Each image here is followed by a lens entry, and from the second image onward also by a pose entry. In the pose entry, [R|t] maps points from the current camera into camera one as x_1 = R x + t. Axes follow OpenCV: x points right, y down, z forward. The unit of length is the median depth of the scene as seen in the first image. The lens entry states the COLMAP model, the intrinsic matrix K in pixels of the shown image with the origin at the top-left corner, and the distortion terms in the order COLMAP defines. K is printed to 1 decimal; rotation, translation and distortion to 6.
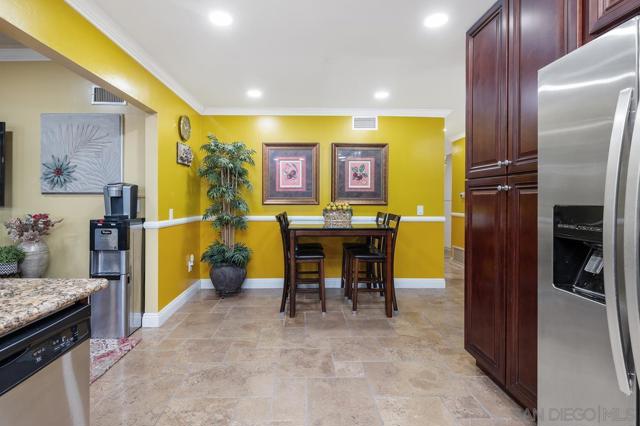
lens RADIAL K [[308.5, 0, 304.1], [0, 308.5, 202.5], [0, 0, 1]] dist [-0.000682, -0.000318]
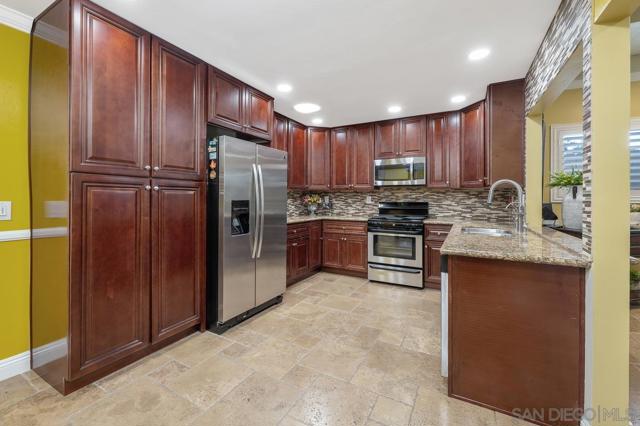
lens RADIAL K [[282.0, 0, 315.8], [0, 282.0, 200.3], [0, 0, 1]] dist [-0.001663, -0.000082]
pose [[-0.870029, -0.004239, 0.492982, -0.308784], [0.000675, 0.999952, 0.009791, -0.004676], [-0.493000, 0.008852, -0.869984, 1.021745]]
